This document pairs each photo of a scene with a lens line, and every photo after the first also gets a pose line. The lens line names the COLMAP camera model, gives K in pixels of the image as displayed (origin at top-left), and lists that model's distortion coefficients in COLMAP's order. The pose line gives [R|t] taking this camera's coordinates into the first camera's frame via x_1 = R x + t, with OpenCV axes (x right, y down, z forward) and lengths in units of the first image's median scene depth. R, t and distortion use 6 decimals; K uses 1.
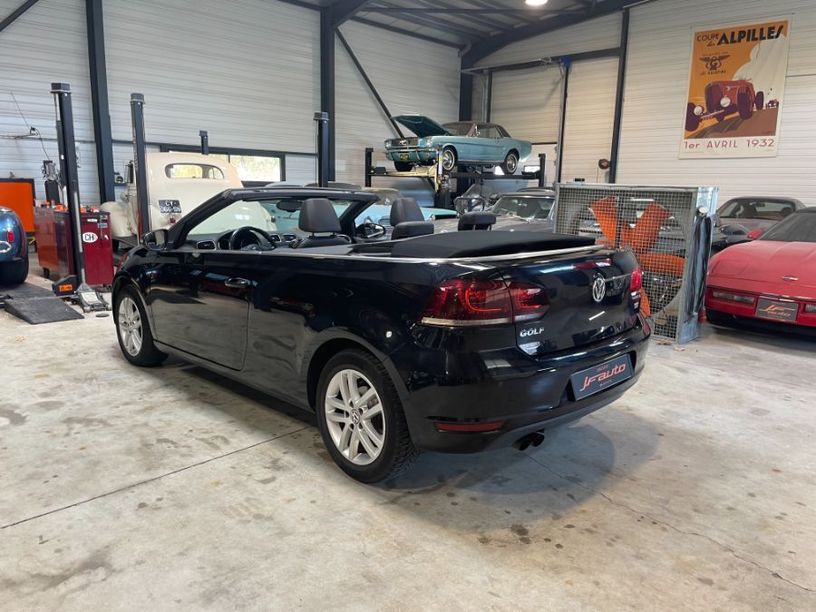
lens RADIAL K [[619.0, 0, 409.3], [0, 619.0, 303.8], [0, 0, 1]] dist [0.096156, -0.132169]
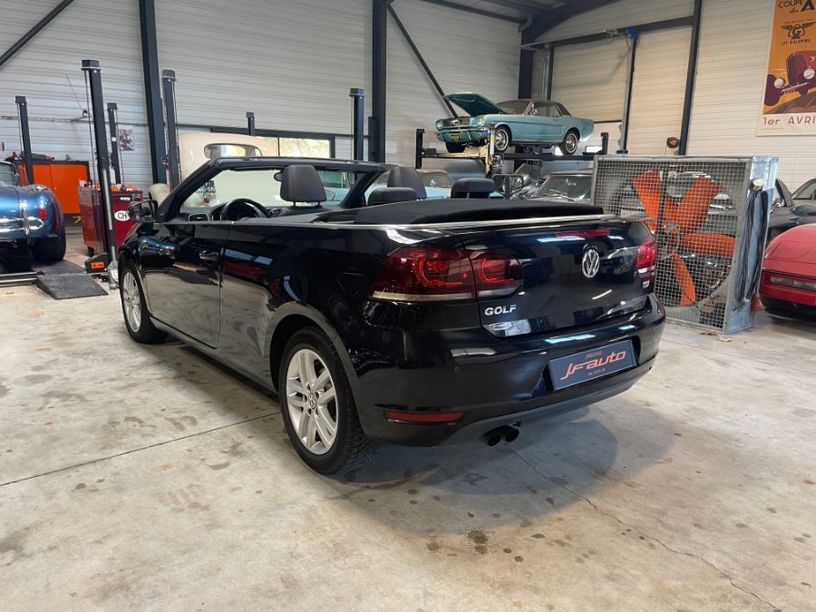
lens RADIAL K [[619.0, 0, 404.0], [0, 619.0, 309.7], [0, 0, 1]] dist [0.096156, -0.132169]
pose [[0.993447, 0.019569, -0.112604, 0.095912], [-0.016279, 0.999415, 0.030066, 0.012486], [0.113127, -0.028036, 0.993185, 0.077890]]
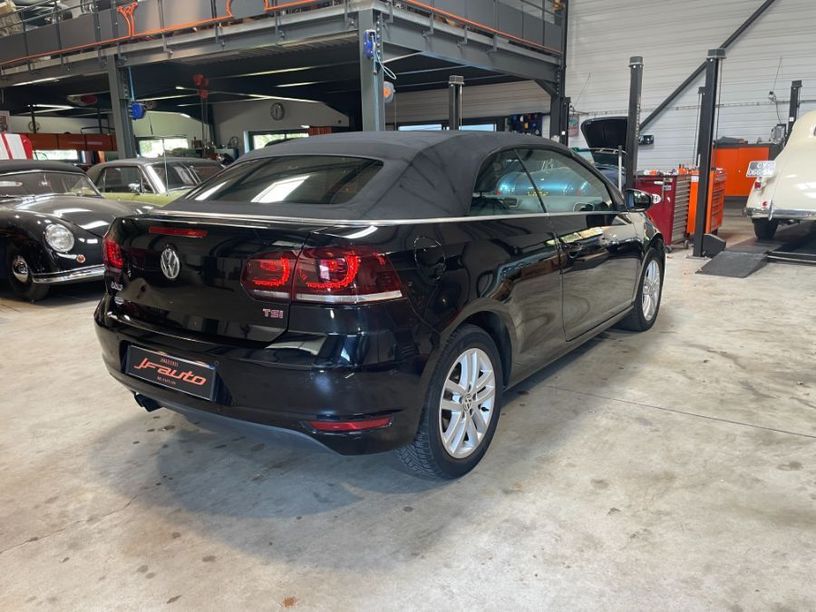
lens RADIAL K [[619.0, 0, 412.9], [0, 619.0, 293.7], [0, 0, 1]] dist [0.096156, -0.132169]
pose [[0.182195, 0.189053, -0.964917, 0.805726], [-0.156094, 0.974458, 0.161449, -0.095950], [0.970793, 0.121202, 0.207051, 0.683939]]
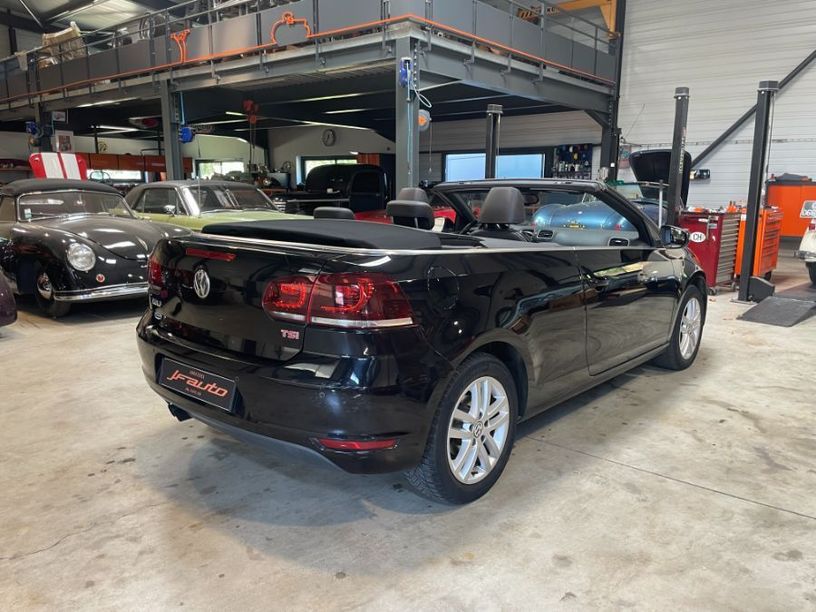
lens RADIAL K [[619.0, 0, 412.8], [0, 619.0, 304.8], [0, 0, 1]] dist [0.096156, -0.132169]
pose [[0.087816, 0.171464, -0.981269, 0.771537], [-0.185669, 0.970629, 0.152989, -0.118158], [0.978680, 0.168757, 0.117073, 0.775052]]
